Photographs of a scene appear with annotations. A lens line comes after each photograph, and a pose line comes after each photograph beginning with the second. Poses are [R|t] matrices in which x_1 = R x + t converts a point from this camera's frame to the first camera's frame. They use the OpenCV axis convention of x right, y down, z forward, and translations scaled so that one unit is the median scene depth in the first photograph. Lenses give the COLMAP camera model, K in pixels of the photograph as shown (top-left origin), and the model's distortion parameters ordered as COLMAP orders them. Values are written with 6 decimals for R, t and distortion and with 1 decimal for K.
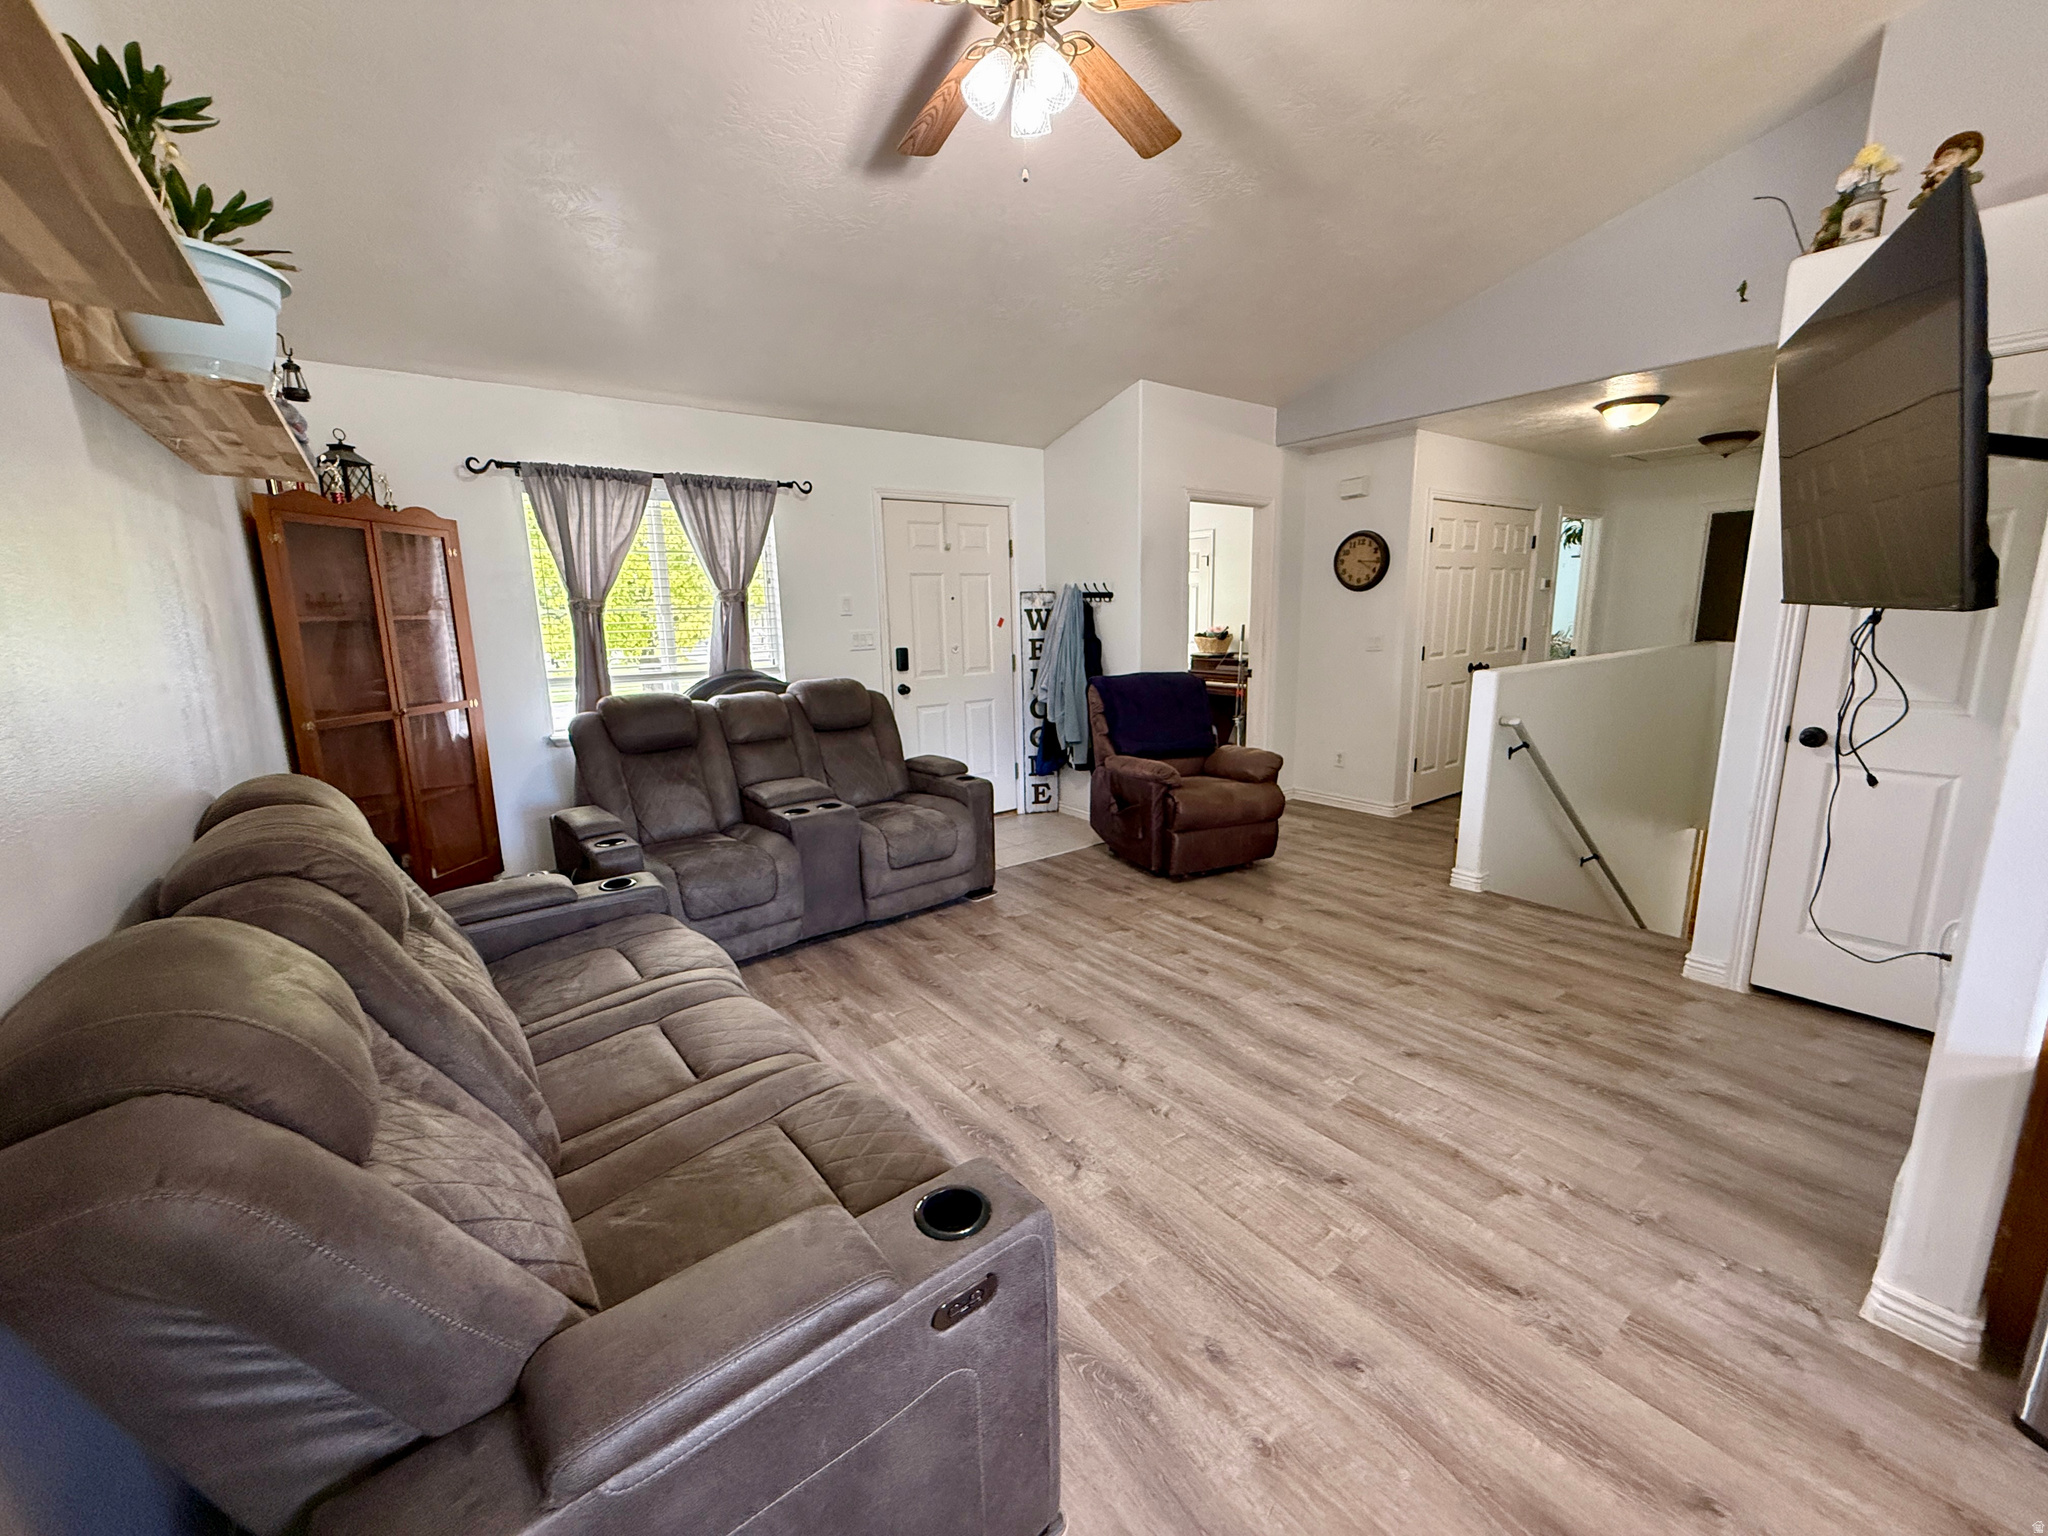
lens RADIAL K [[816.6, 0, 1024.0], [0, 816.6, 768.0], [0, 0, 1]] dist [0.000235, 0.000069]
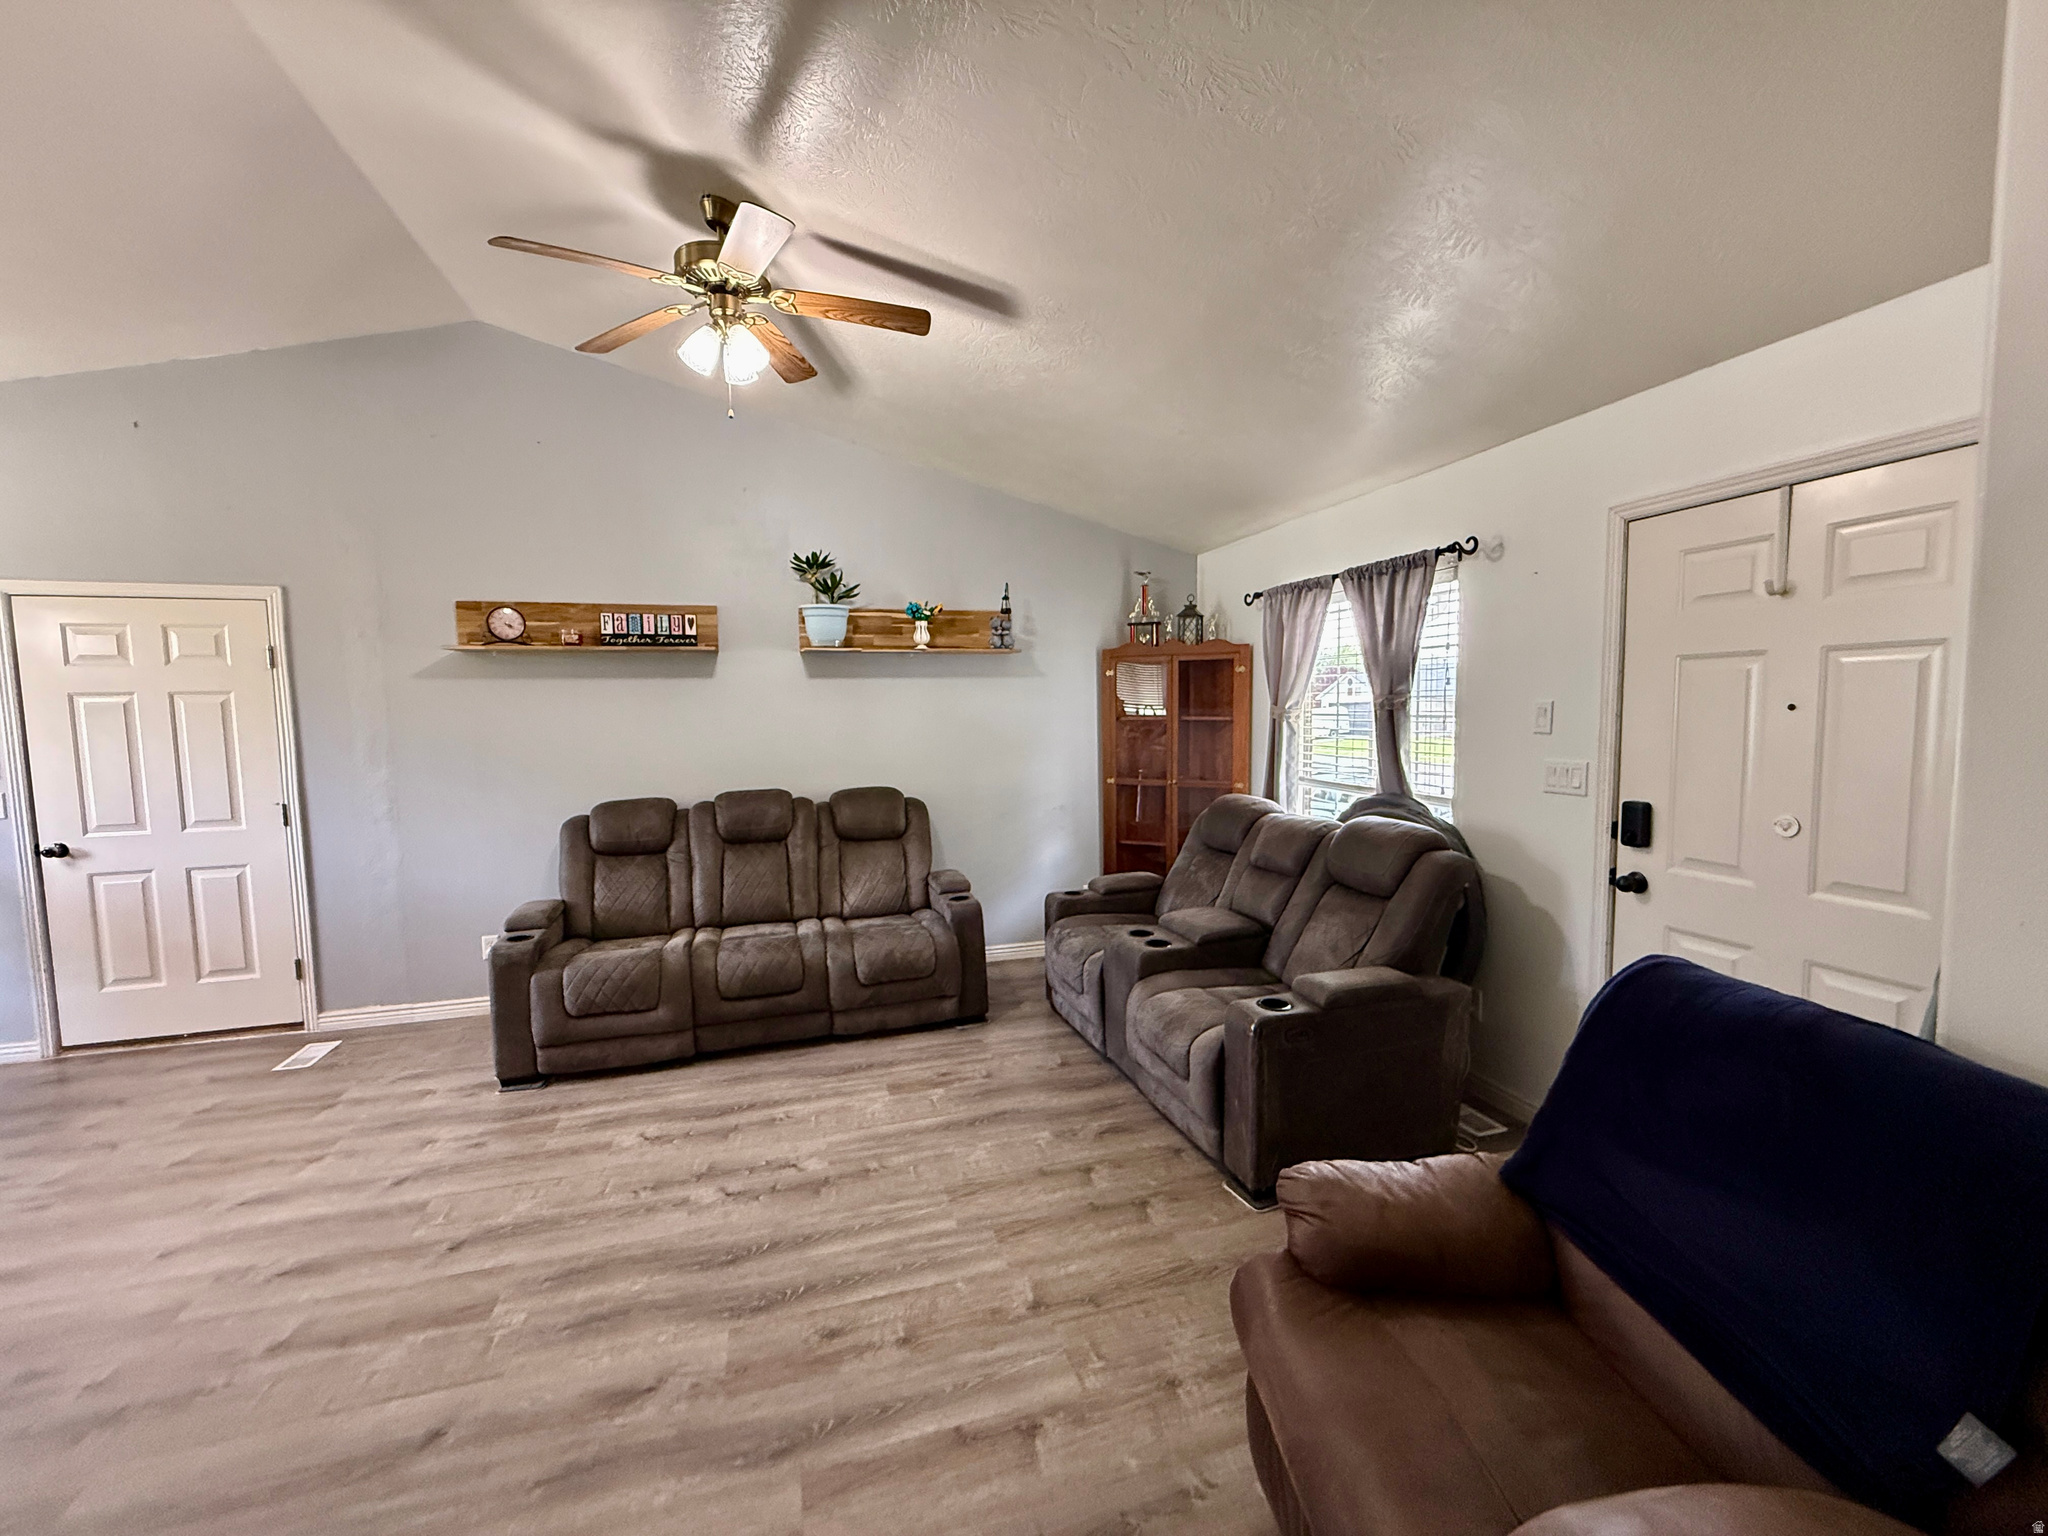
lens RADIAL K [[821.2, 0, 1024.0], [0, 821.2, 768.0], [0, 0, 1]] dist [-0.002286, -0.000460]
pose [[-0.346071, 0.096736, -0.933208, 0.788729], [-0.158873, 0.974263, 0.159908, -0.325625], [0.924659, 0.203601, -0.321795, 1.392334]]
